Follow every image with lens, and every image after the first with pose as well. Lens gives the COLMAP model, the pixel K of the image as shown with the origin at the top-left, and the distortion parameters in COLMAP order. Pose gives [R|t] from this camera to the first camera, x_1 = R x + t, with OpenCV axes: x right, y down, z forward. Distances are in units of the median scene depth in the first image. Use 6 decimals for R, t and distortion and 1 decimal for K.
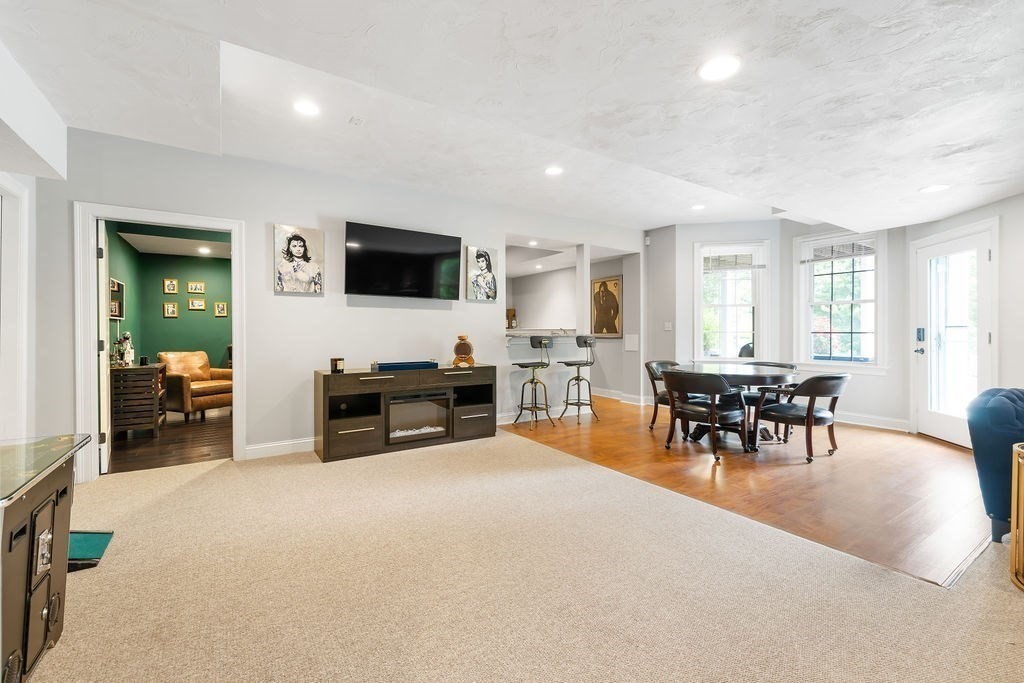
lens RADIAL K [[442.8, 0, 517.4], [0, 442.8, 334.8], [0, 0, 1]] dist [0.000418, -0.000105]
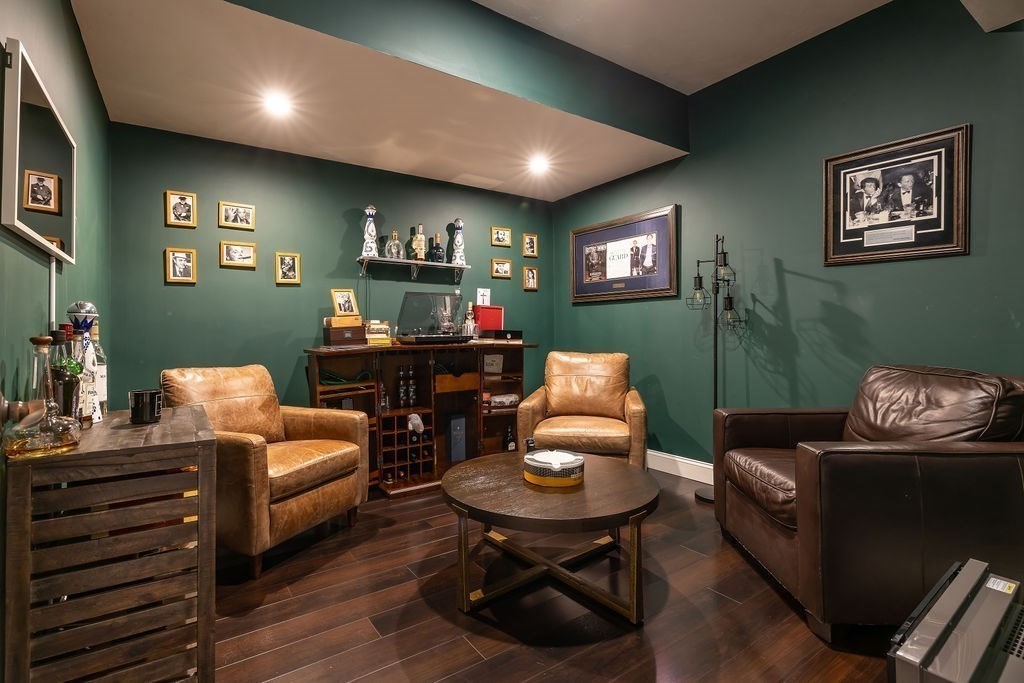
lens RADIAL K [[492.5, 0, 512.0], [0, 492.5, 341.5], [0, 0, 1]] dist [-0.027027, -0.000214]
pose [[0.999840, 0.000858, 0.017869, -0.481091], [-0.000946, 0.999987, 0.004951, 0.012853], [-0.017865, -0.004967, 0.999828, 0.538676]]
